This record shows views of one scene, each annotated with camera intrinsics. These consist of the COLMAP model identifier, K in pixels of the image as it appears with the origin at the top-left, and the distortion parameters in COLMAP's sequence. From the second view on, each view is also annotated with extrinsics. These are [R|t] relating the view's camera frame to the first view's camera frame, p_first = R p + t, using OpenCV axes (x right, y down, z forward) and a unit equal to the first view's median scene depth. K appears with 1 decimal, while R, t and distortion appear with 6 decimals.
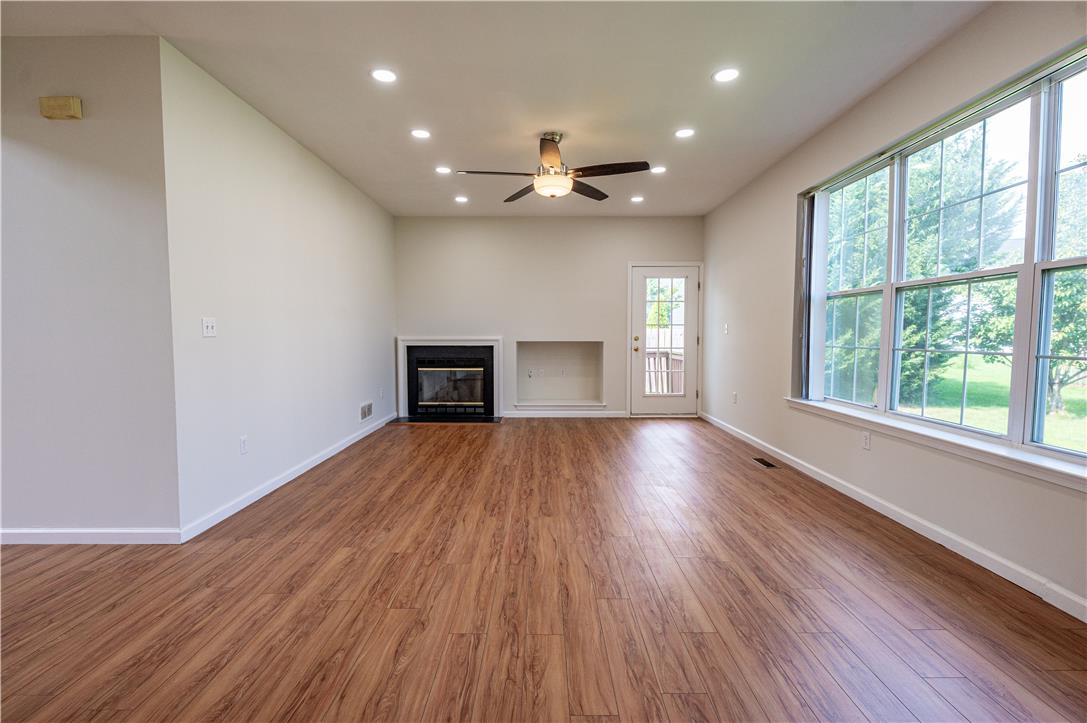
lens RADIAL K [[487.9, 0, 538.6], [0, 487.9, 362.8], [0, 0, 1]] dist [-0.002596, 0.001373]
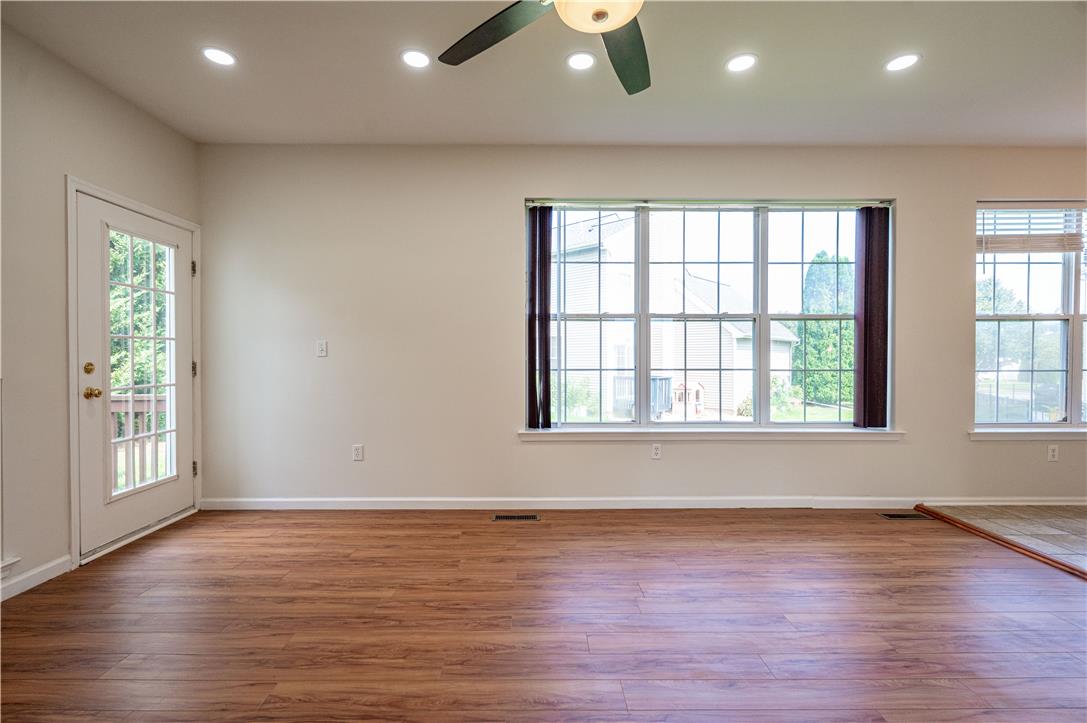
lens RADIAL K [[487.9, 0, 540.7], [0, 487.9, 365.1], [0, 0, 1]] dist [-0.002596, 0.001373]
pose [[-0.021673, -0.016024, 0.999637, -0.354398], [0.058701, 0.998126, 0.017273, -0.059499], [-0.998040, 0.059054, -0.020691, 1.023427]]
